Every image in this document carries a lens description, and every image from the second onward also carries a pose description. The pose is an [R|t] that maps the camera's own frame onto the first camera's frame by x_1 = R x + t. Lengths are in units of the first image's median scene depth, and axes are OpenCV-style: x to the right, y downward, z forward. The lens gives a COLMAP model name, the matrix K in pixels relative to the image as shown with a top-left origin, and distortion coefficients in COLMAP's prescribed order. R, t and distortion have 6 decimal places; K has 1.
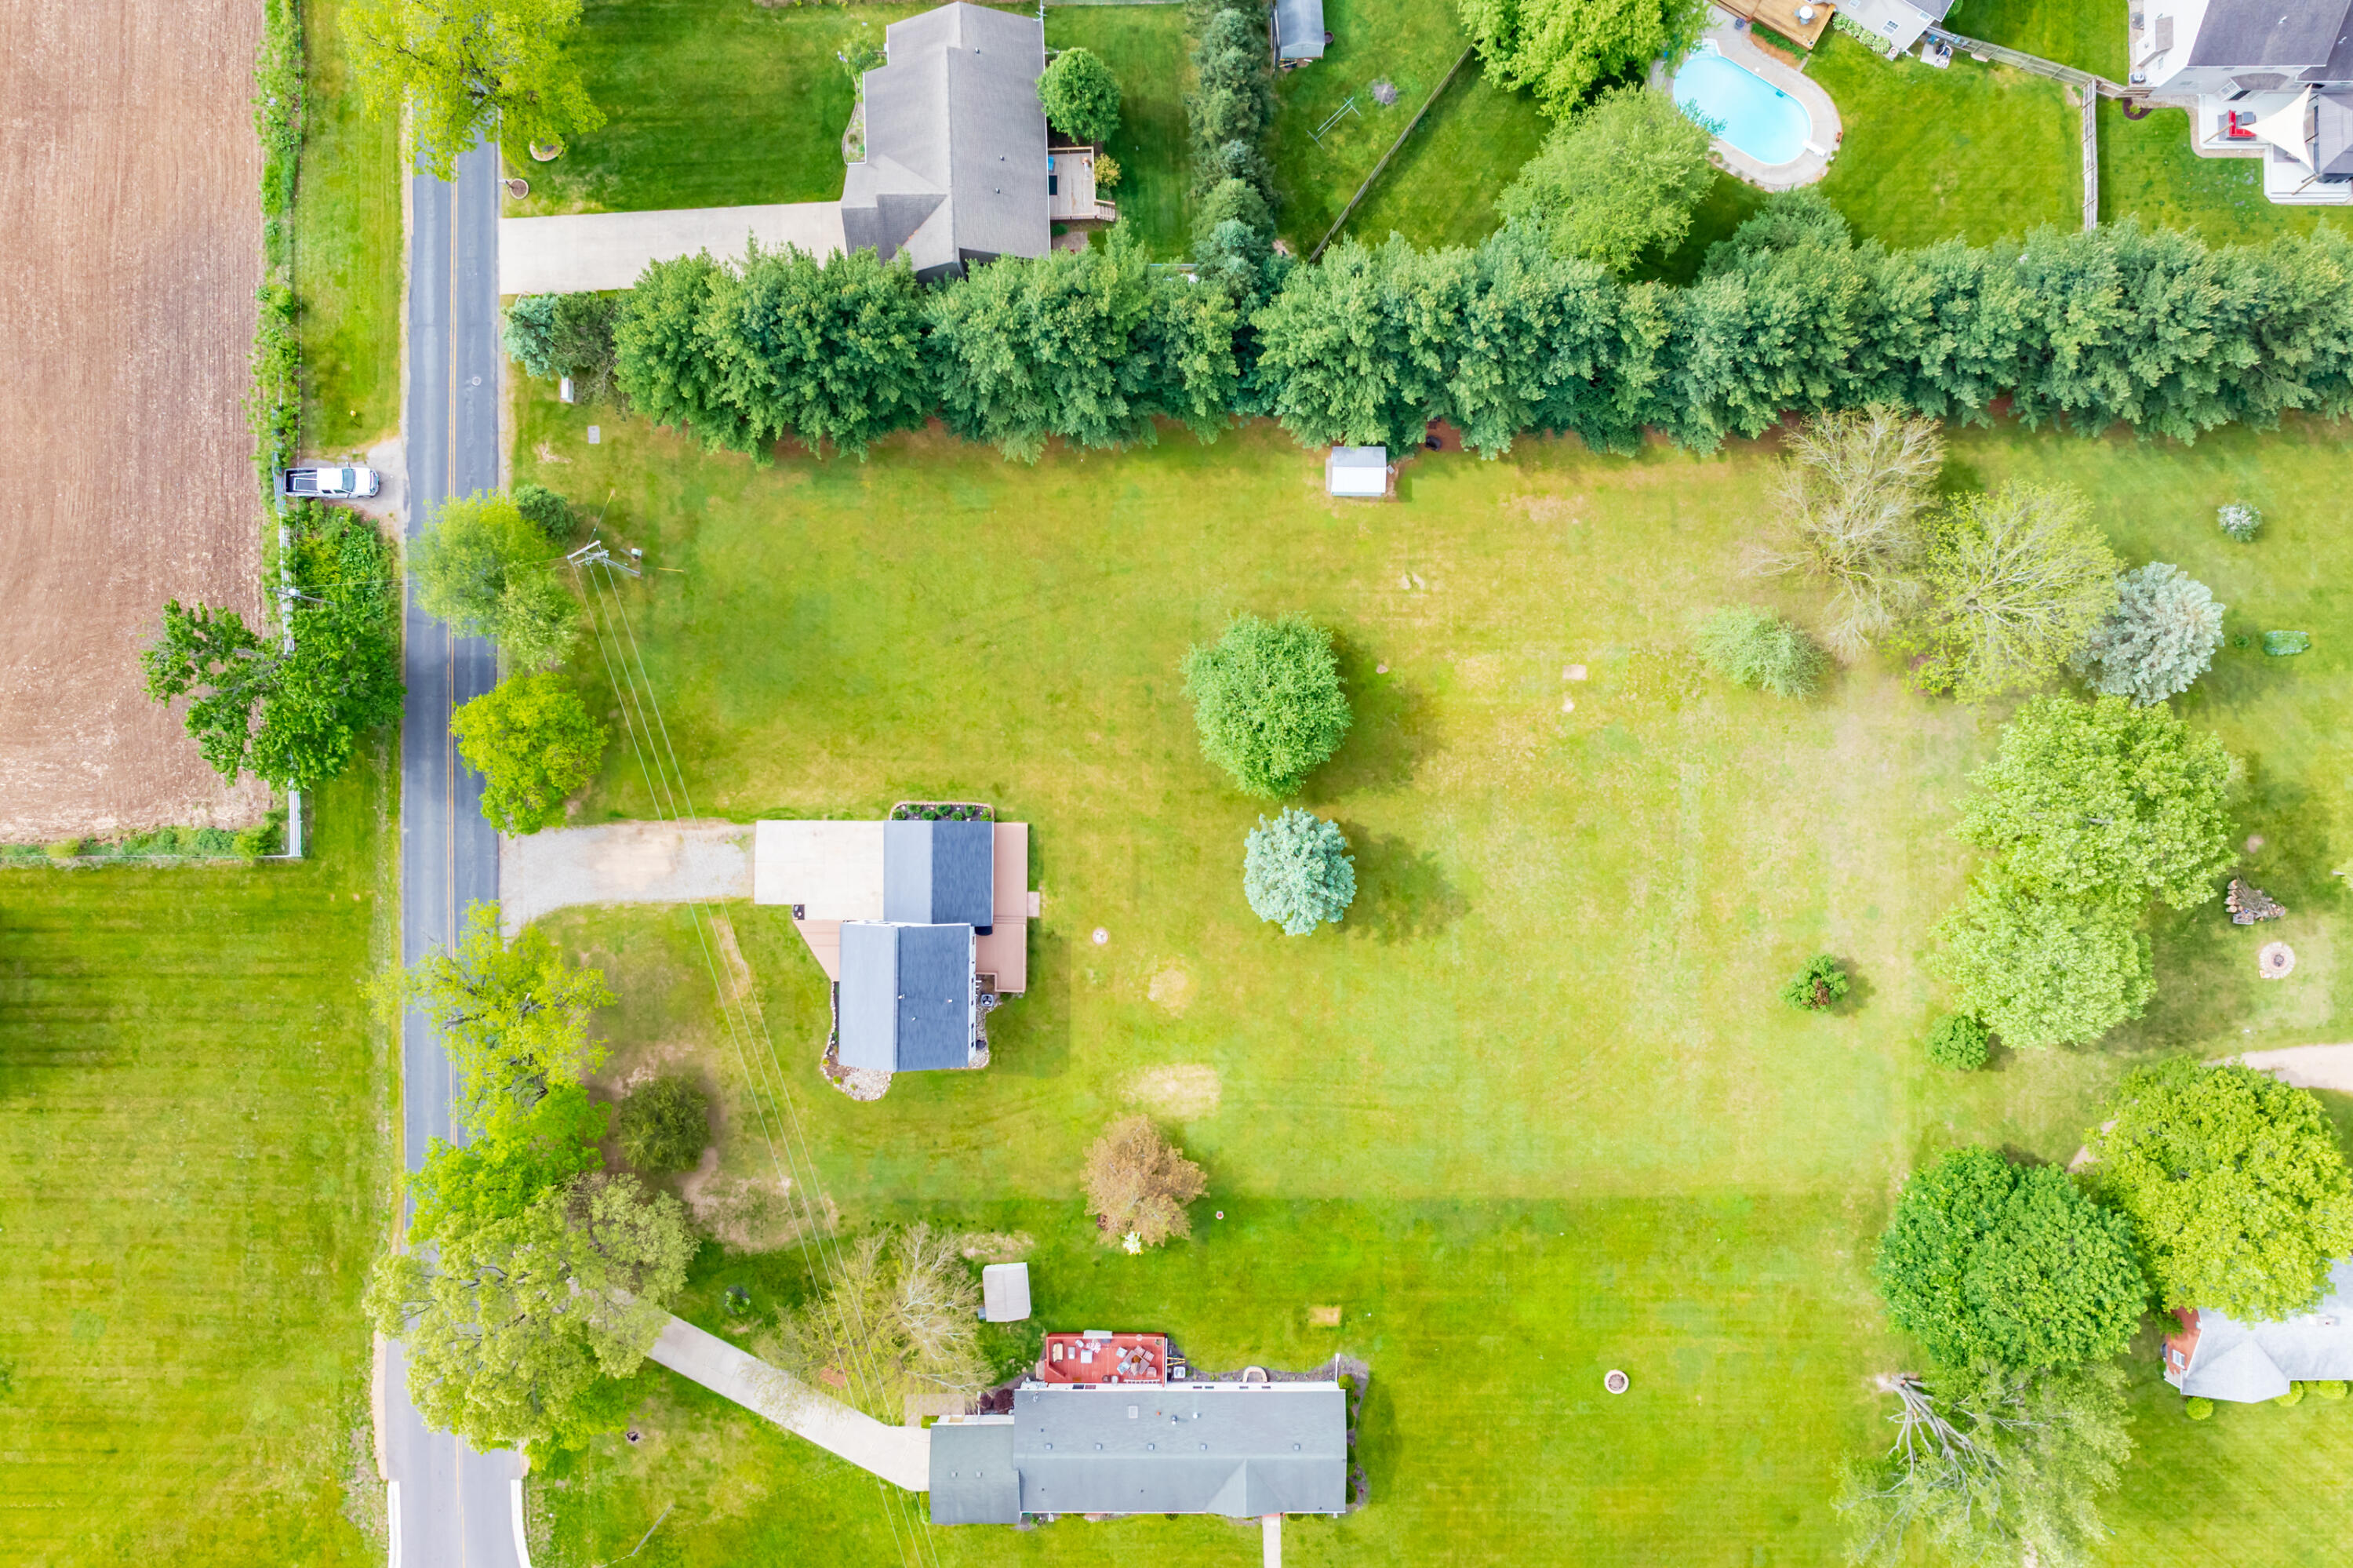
lens RADIAL K [[1654.4, 0, 1176.5], [0, 1654.4, 784.0], [0, 0, 1]] dist [-0.020850, 0.001552]
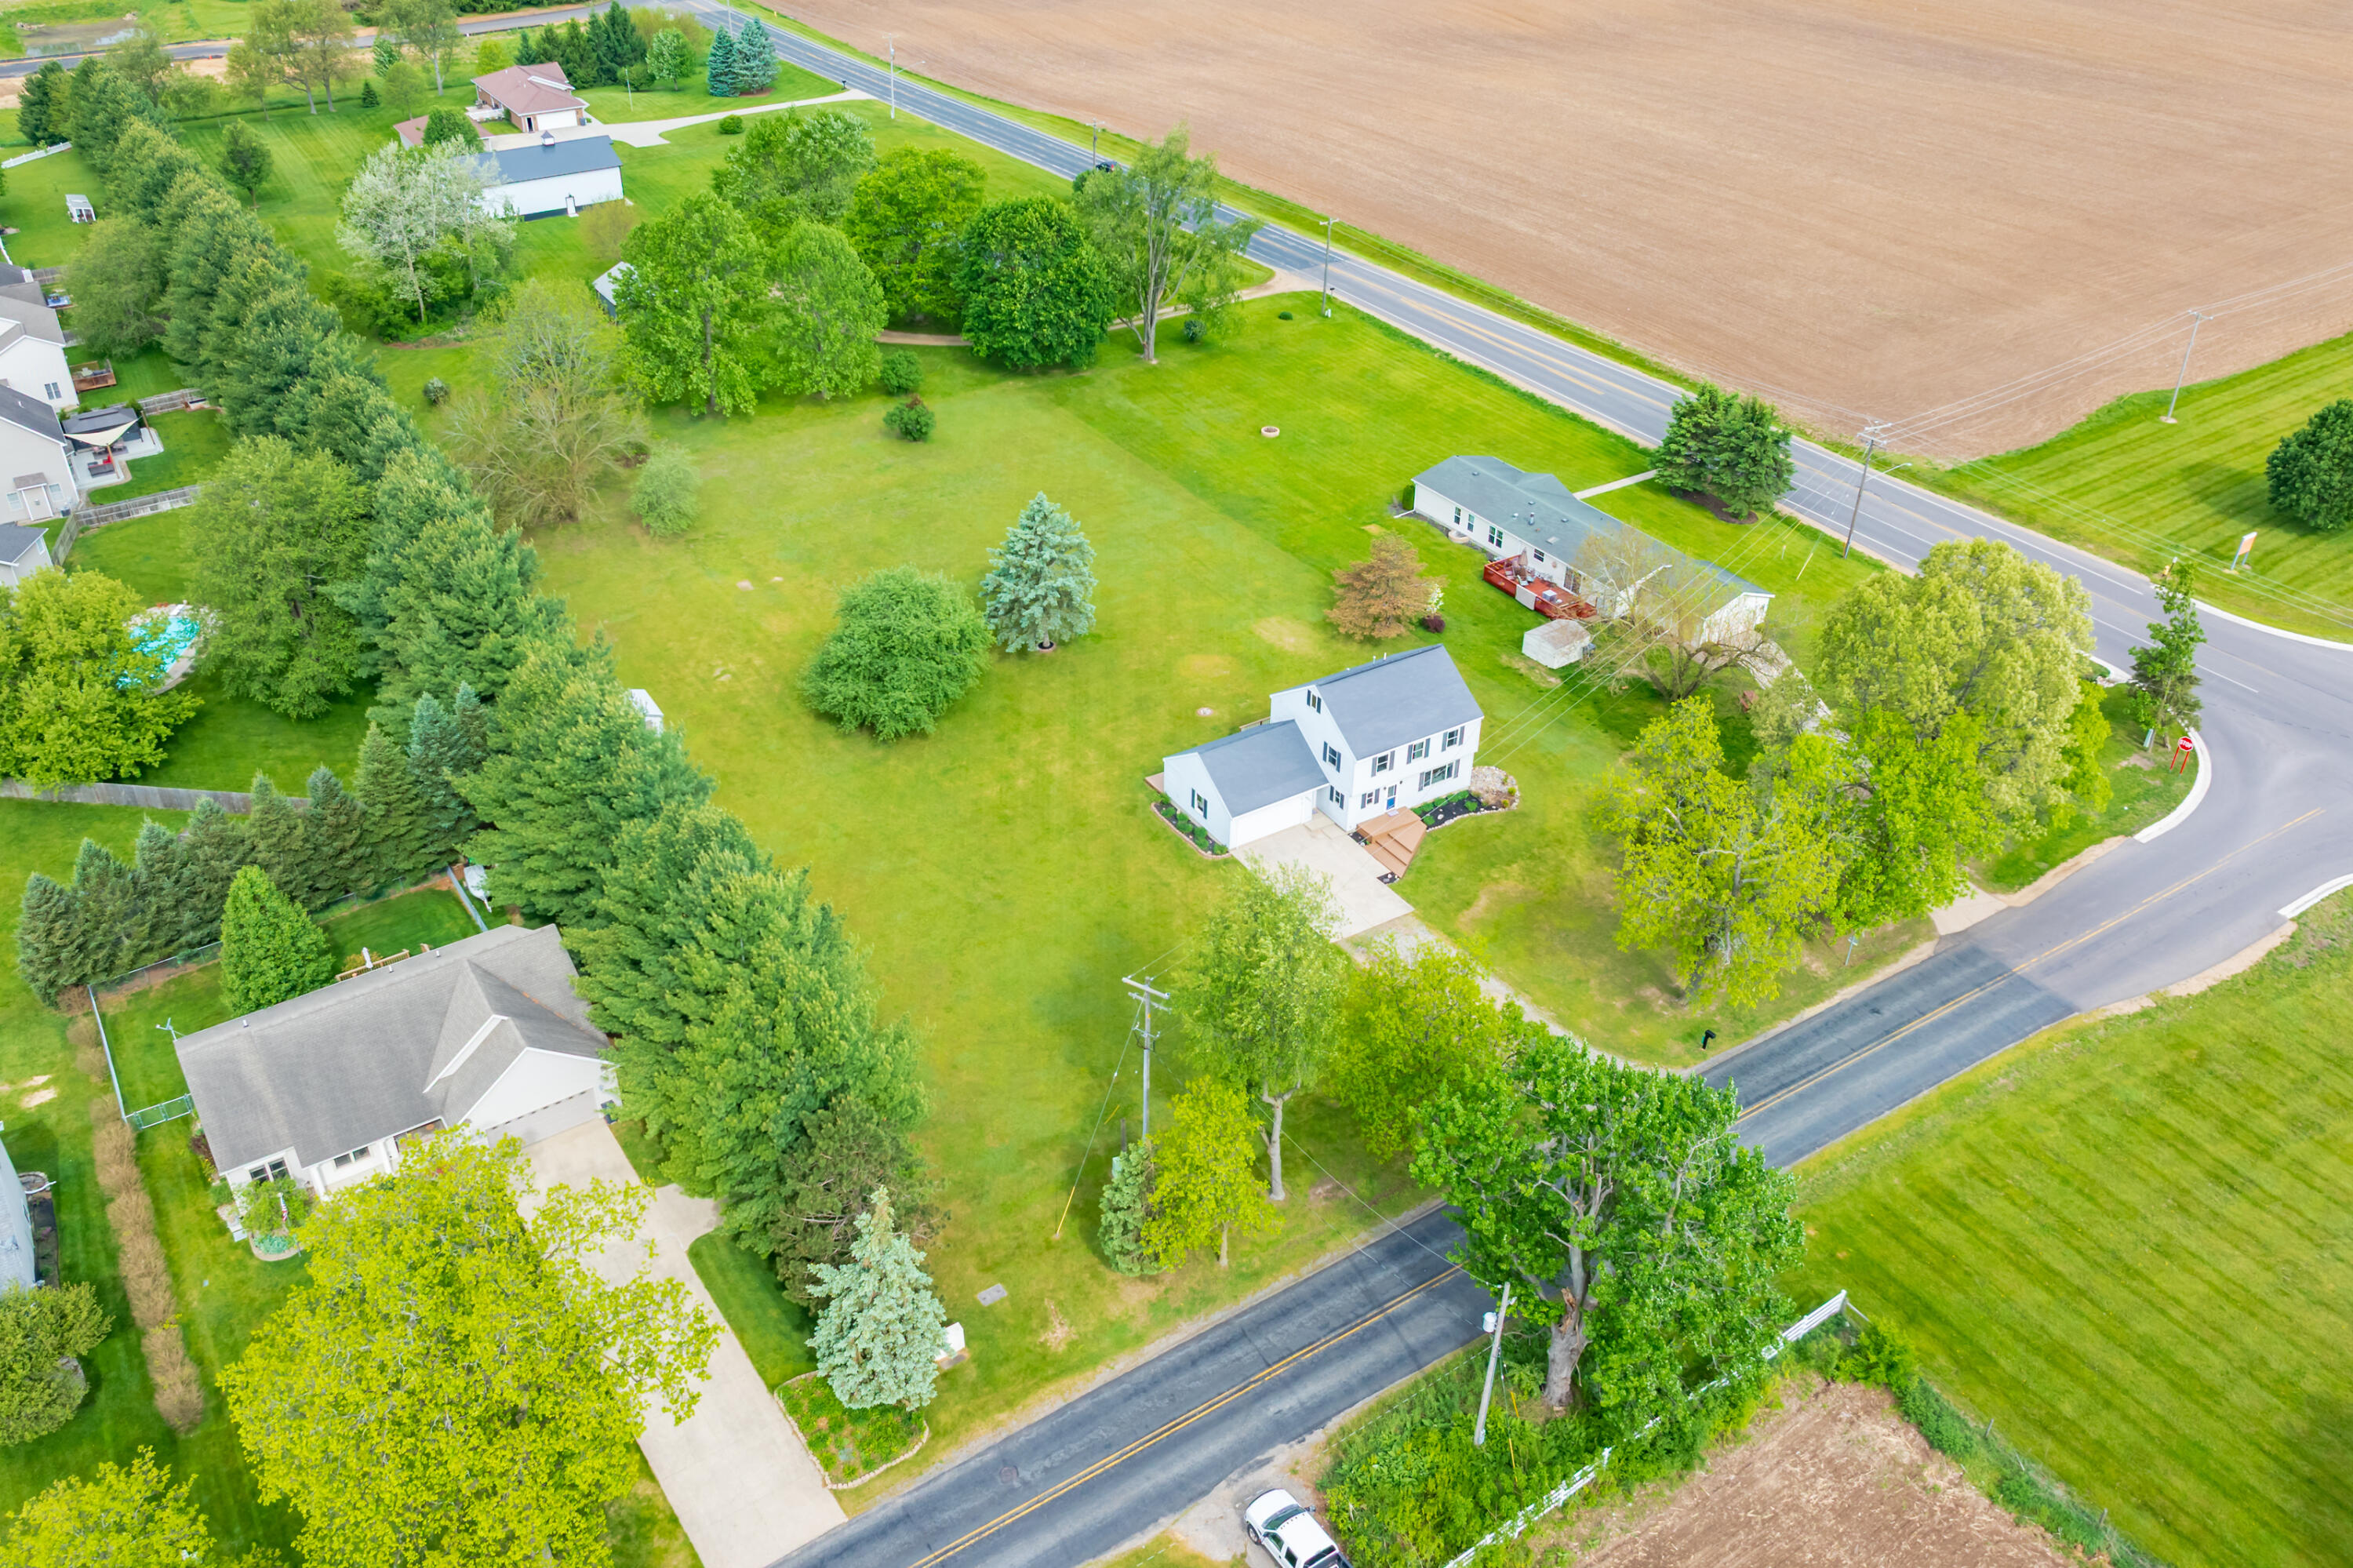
lens RADIAL K [[1840.6, 0, 1125.8], [0, 1840.6, 785.6], [0, 0, 1]] dist [-0.003453, -0.003461]
pose [[-0.529415, -0.464258, 0.710059, -0.779965], [0.848357, -0.292902, 0.441021, -0.416742], [0.003231, 0.835867, 0.548923, 0.464074]]
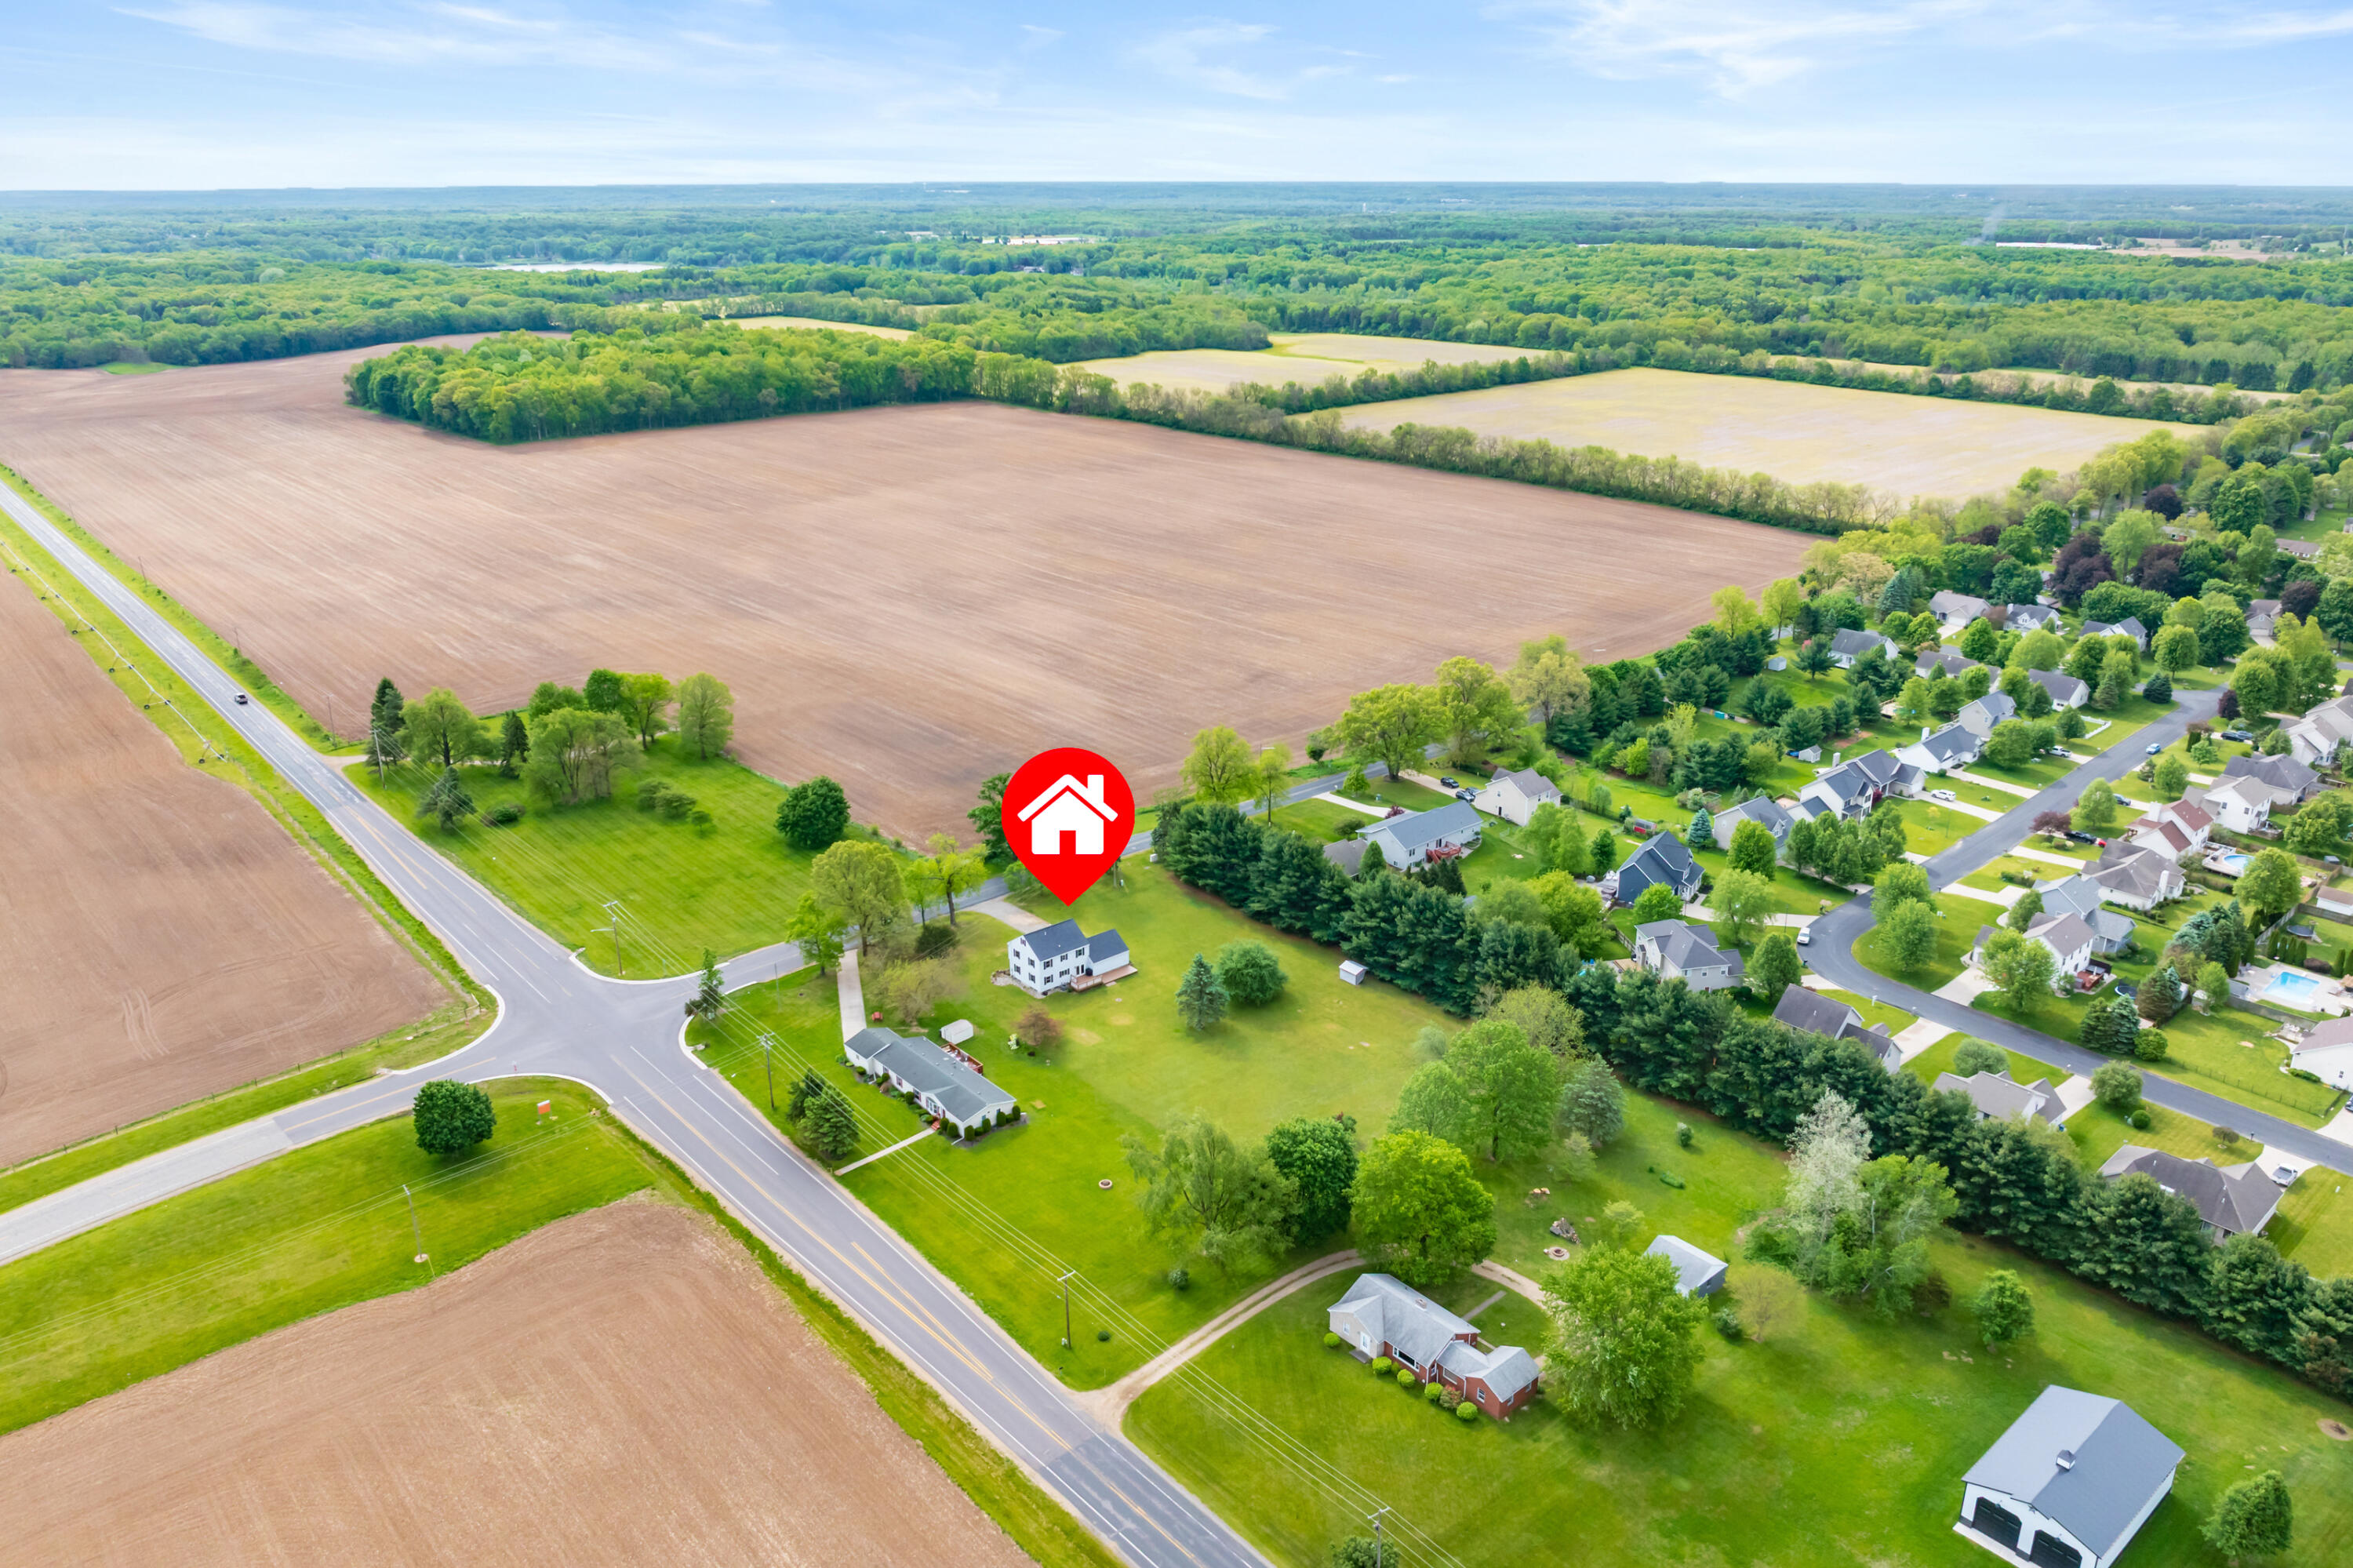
lens RADIAL K [[1654.4, 0, 1176.5], [0, 1654.4, 784.0], [0, 0, 1]] dist [-0.020850, 0.001552]
pose [[0.653793, 0.260227, -0.710518, 1.452420], [-0.756669, 0.227984, -0.612760, 1.284877], [0.002530, 0.938246, 0.345960, -0.002774]]
